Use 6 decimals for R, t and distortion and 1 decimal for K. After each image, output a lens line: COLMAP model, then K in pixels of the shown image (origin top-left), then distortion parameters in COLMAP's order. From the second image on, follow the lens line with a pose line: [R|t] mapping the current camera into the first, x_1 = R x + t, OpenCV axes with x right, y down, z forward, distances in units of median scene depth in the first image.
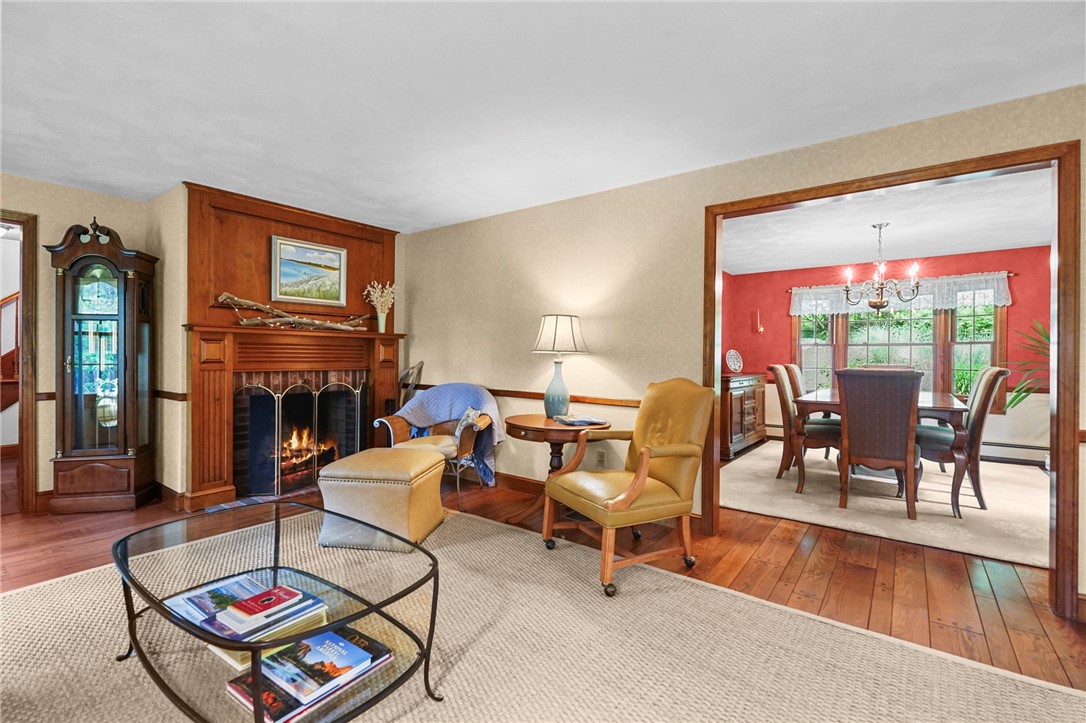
lens RADIAL K [[487.7, 0, 538.9], [0, 487.7, 360.3], [0, 0, 1]] dist [0.002756, -0.000007]
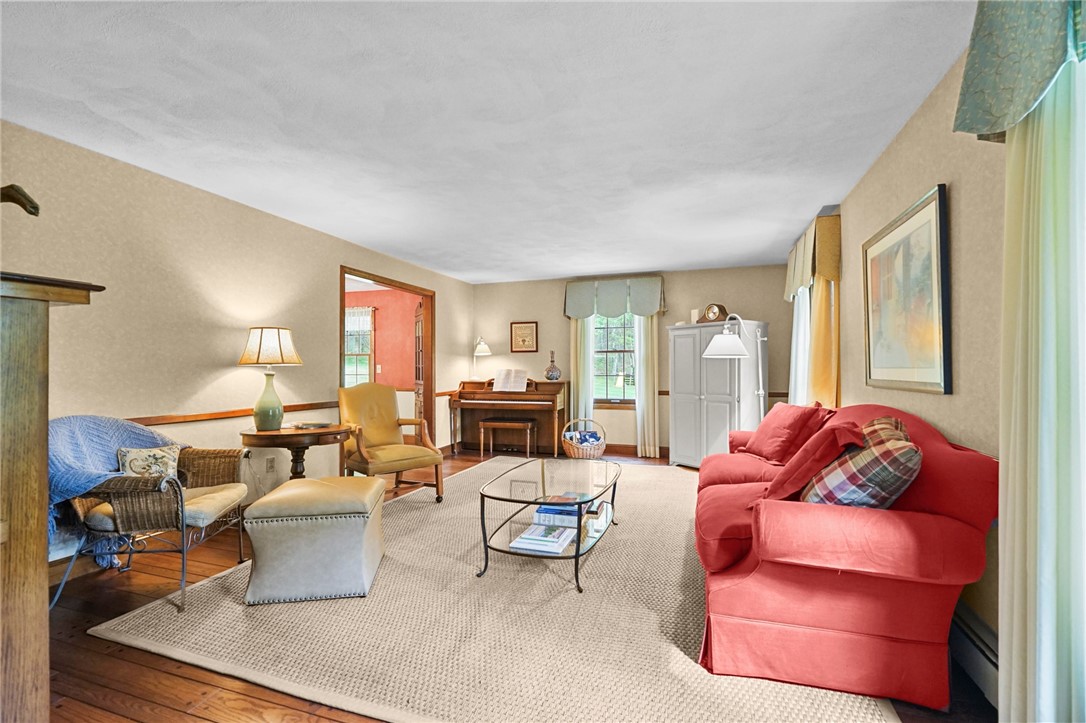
lens RADIAL K [[482.6, 0, 540.8], [0, 482.6, 371.0], [0, 0, 1]] dist [-0.003555, -0.000396]
pose [[-0.304282, -0.013785, 0.952482, -0.696100], [0.013272, 0.999737, 0.018709, -0.009462], [-0.952489, 0.018334, -0.304019, 0.501271]]
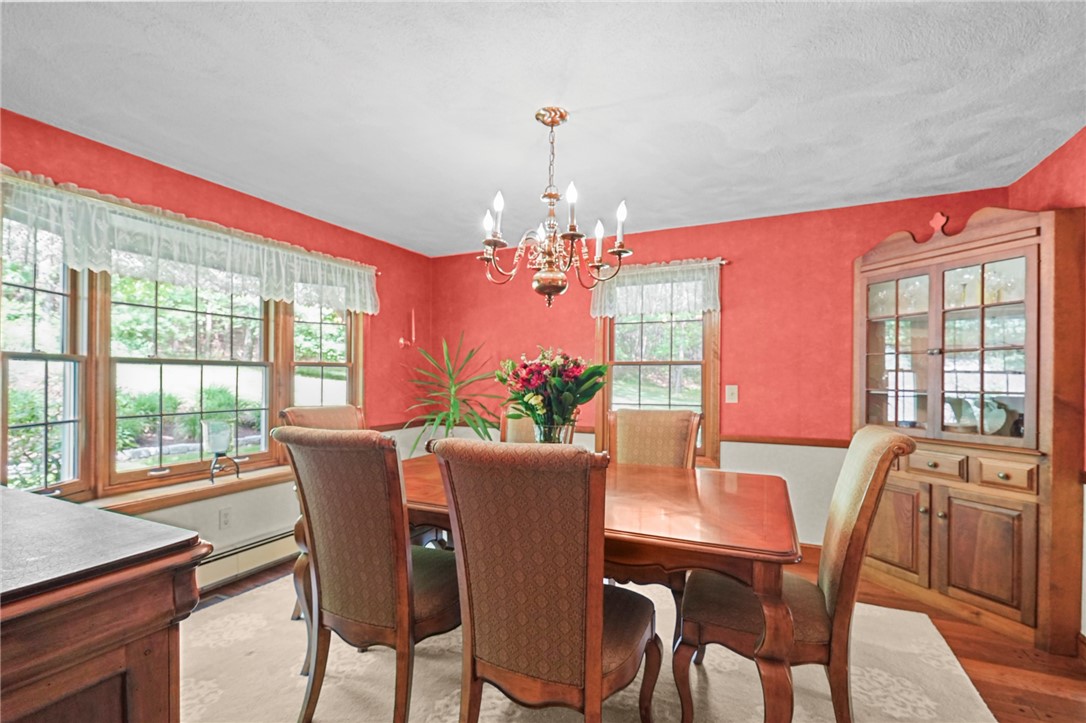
lens RADIAL K [[492.8, 0, 545.1], [0, 492.8, 369.3], [0, 0, 1]] dist [0.002228, -0.000041]
pose [[-0.218666, 0.012135, 0.975724, 0.194504], [0.003908, 0.999926, -0.011560, -0.022518], [-0.975792, 0.001286, -0.218698, 0.913683]]
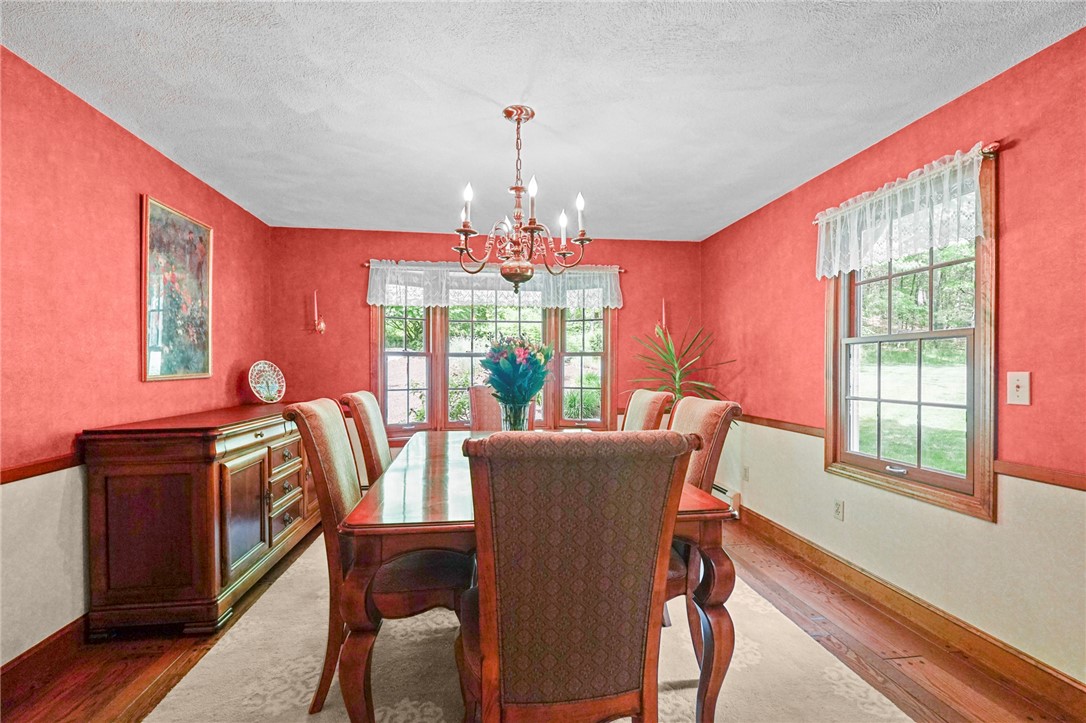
lens RADIAL K [[490.5, 0, 545.5], [0, 490.5, 366.2], [0, 0, 1]] dist [-0.001285, -0.000987]
pose [[0.704235, -0.001243, 0.709966, 0.296148], [0.008700, 0.999938, -0.006879, -0.011714], [-0.709914, 0.011021, 0.704203, 0.516065]]
